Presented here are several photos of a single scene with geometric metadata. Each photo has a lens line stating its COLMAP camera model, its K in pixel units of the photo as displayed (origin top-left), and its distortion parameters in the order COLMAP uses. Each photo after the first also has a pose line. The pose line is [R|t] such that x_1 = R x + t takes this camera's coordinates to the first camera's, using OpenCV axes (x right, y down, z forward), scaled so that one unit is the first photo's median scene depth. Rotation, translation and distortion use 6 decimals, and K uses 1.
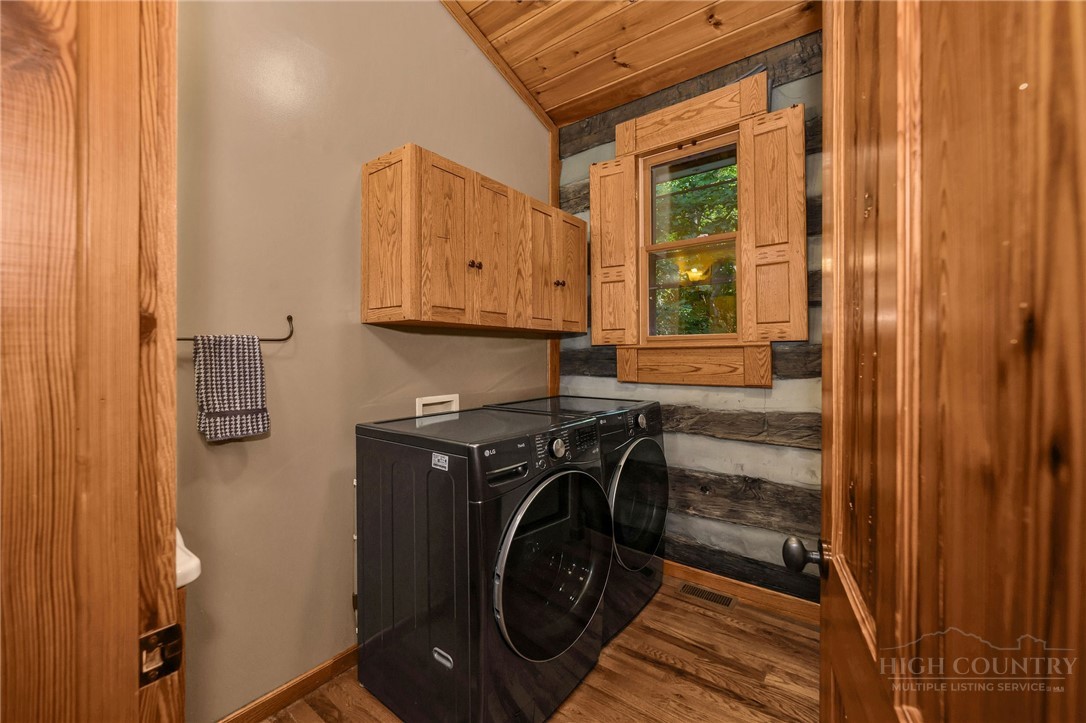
lens RADIAL K [[436.6, 0, 542.9], [0, 436.6, 356.7], [0, 0, 1]] dist [-0.000685, 0.000002]
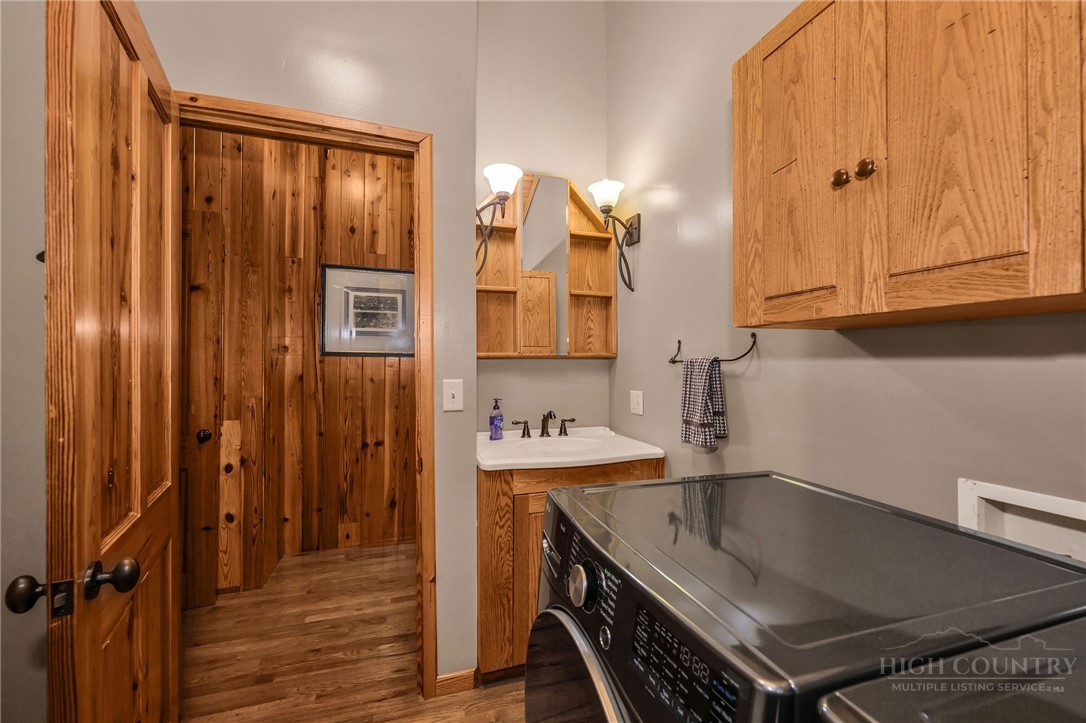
lens RADIAL K [[436.6, 0, 542.9], [0, 436.6, 360.1], [0, 0, 1]] dist [-0.000685, 0.000002]
pose [[-0.583783, 0.002499, -0.811906, 0.381561], [-0.001926, 0.999988, 0.004462, -0.033583], [0.811908, 0.004169, -0.583771, 1.056274]]
